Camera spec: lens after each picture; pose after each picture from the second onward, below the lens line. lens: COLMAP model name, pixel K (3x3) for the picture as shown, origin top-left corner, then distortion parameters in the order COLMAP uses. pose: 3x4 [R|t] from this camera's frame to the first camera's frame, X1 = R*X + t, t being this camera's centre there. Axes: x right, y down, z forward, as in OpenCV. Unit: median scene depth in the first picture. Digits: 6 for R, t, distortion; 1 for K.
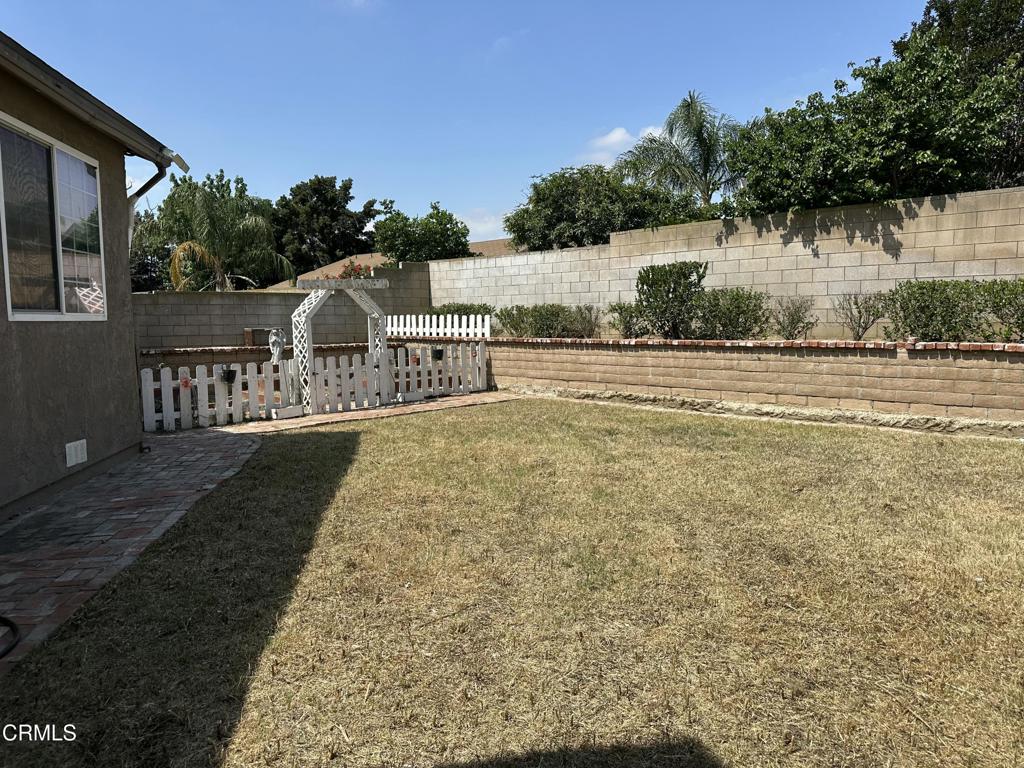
lens RADIAL K [[724.2, 0, 509.5], [0, 724.2, 388.1], [0, 0, 1]] dist [0.085457, -0.114041]
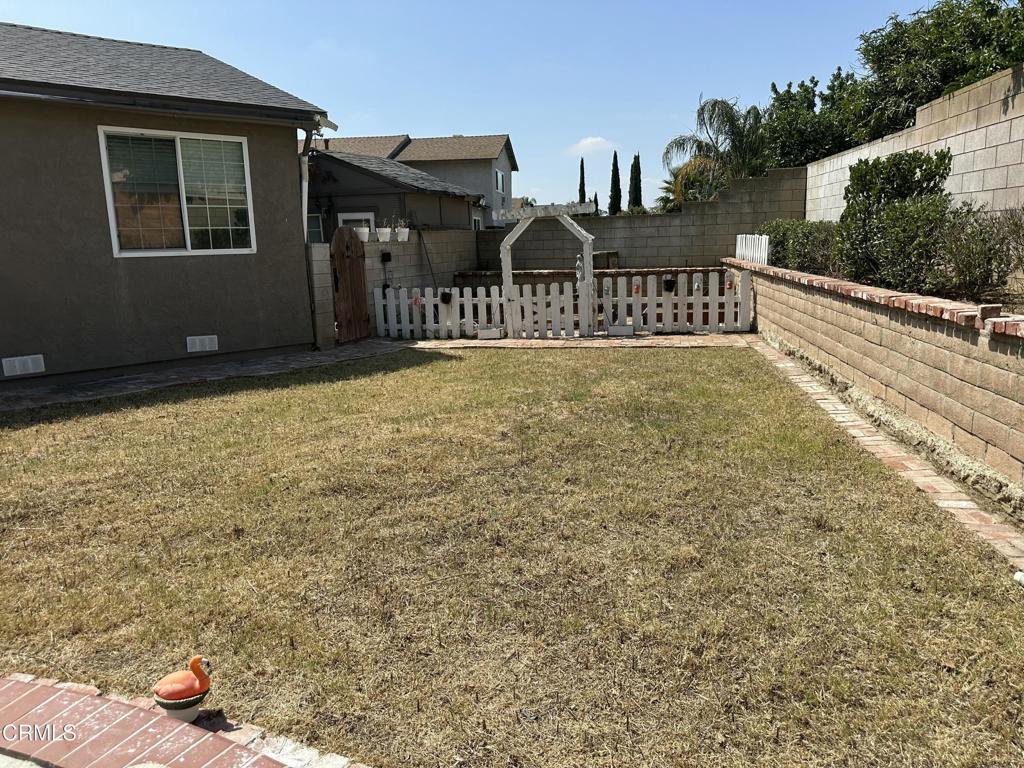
lens RADIAL K [[724.2, 0, 510.1], [0, 724.2, 386.5], [0, 0, 1]] dist [0.085457, -0.114041]
pose [[0.569171, 0.158467, -0.806804, 0.493672], [-0.059611, 0.986622, 0.151733, -0.045880], [0.820056, -0.038267, 0.571003, 0.324861]]
